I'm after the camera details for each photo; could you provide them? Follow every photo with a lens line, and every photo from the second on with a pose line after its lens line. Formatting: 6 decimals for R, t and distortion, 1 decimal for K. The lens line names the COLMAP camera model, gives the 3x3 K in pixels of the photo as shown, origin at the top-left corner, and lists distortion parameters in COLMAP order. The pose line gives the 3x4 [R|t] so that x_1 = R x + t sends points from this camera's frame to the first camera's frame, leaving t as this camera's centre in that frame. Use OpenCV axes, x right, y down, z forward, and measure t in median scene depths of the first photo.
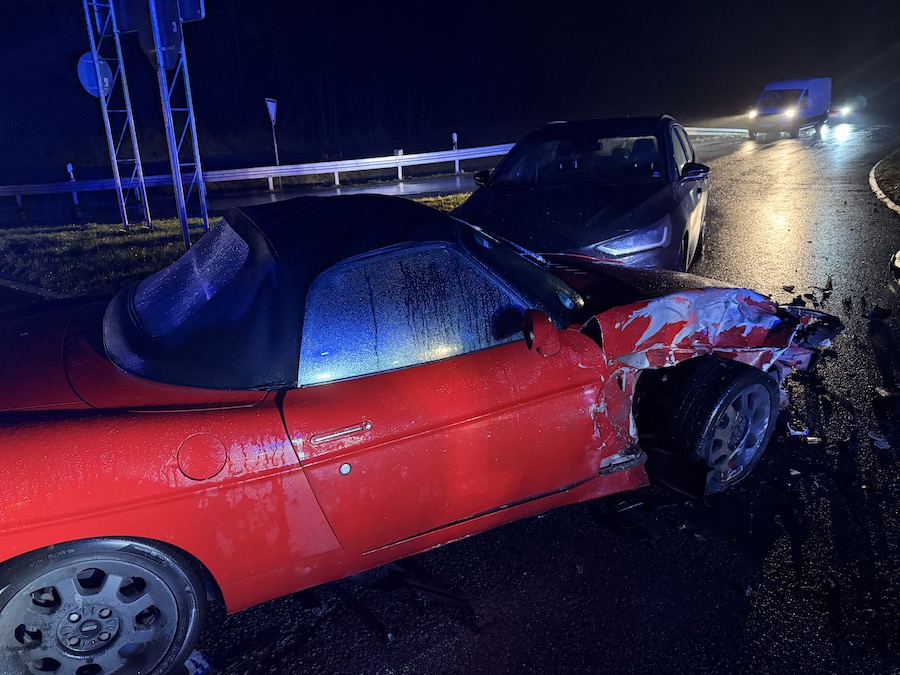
lens RADIAL K [[623.1, 0, 450.0], [0, 623.1, 337.5], [0, 0, 1]] dist [0.000192, -0.000061]
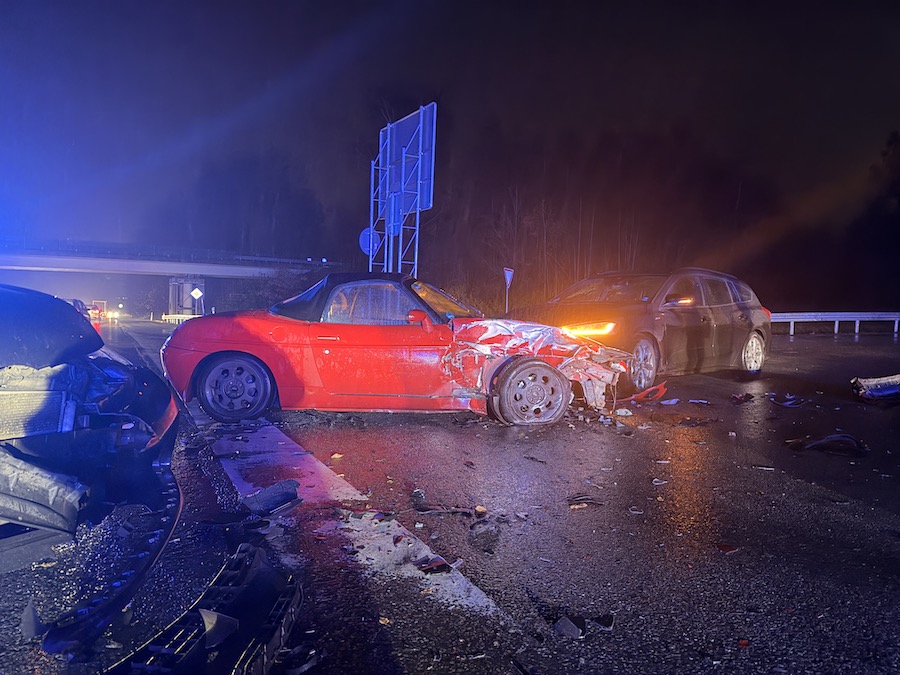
lens RADIAL K [[627.1, 0, 477.1], [0, 627.1, 334.1], [0, 0, 1]] dist [0.045220, -0.091555]
pose [[0.926287, 0.074786, -0.369324, 1.247495], [-0.174626, 0.953705, -0.244853, 0.602575], [0.333915, 0.291298, 0.896463, -1.083300]]
